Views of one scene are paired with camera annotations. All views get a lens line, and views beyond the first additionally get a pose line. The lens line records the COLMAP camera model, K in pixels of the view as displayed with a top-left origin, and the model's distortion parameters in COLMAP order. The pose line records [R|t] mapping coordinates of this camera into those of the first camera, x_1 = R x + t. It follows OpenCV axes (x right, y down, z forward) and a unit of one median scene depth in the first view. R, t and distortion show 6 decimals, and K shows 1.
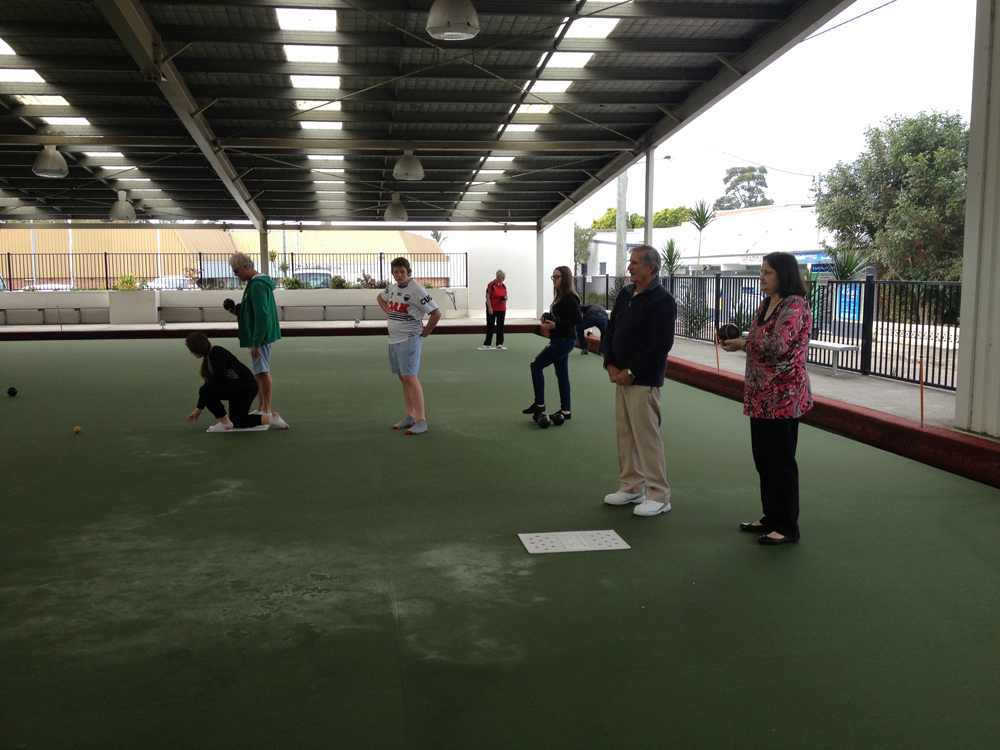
lens RADIAL K [[936.1, 0, 500.0], [0, 936.1, 375.0], [0, 0, 1]] dist [0.125791, -0.281482]
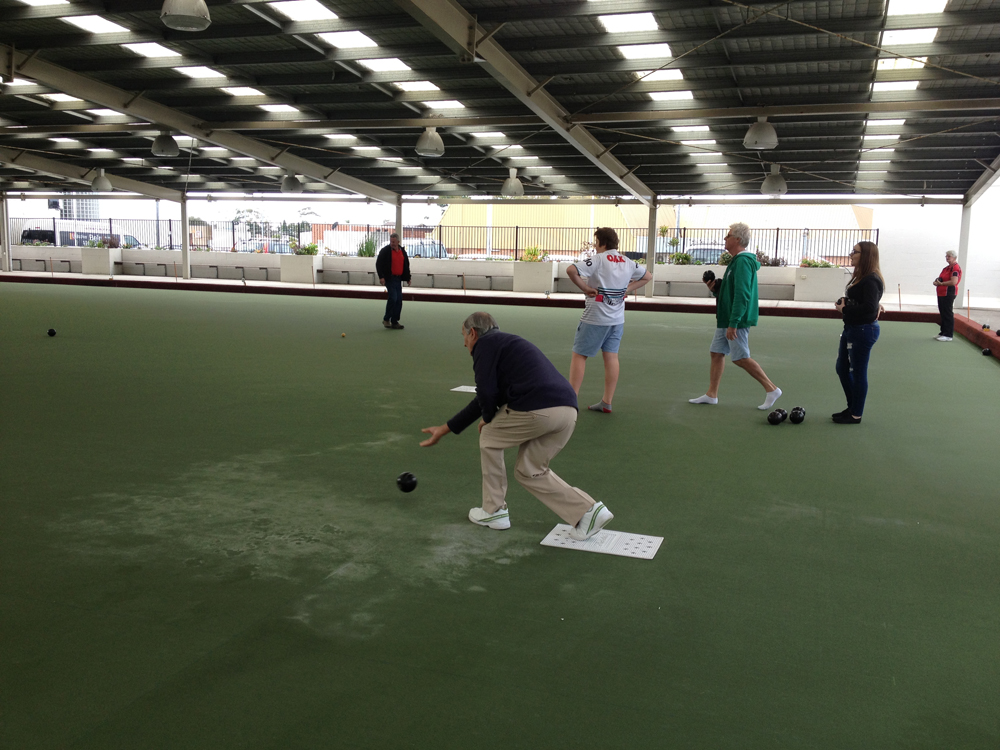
lens RADIAL K [[936.1, 0, 500.0], [0, 936.1, 375.0], [0, 0, 1]] dist [0.125791, -0.281482]
pose [[0.875697, 0.089370, -0.474518, 0.229118], [-0.078138, 0.995998, 0.043387, -0.008081], [0.476496, -0.000916, 0.879176, 0.086235]]
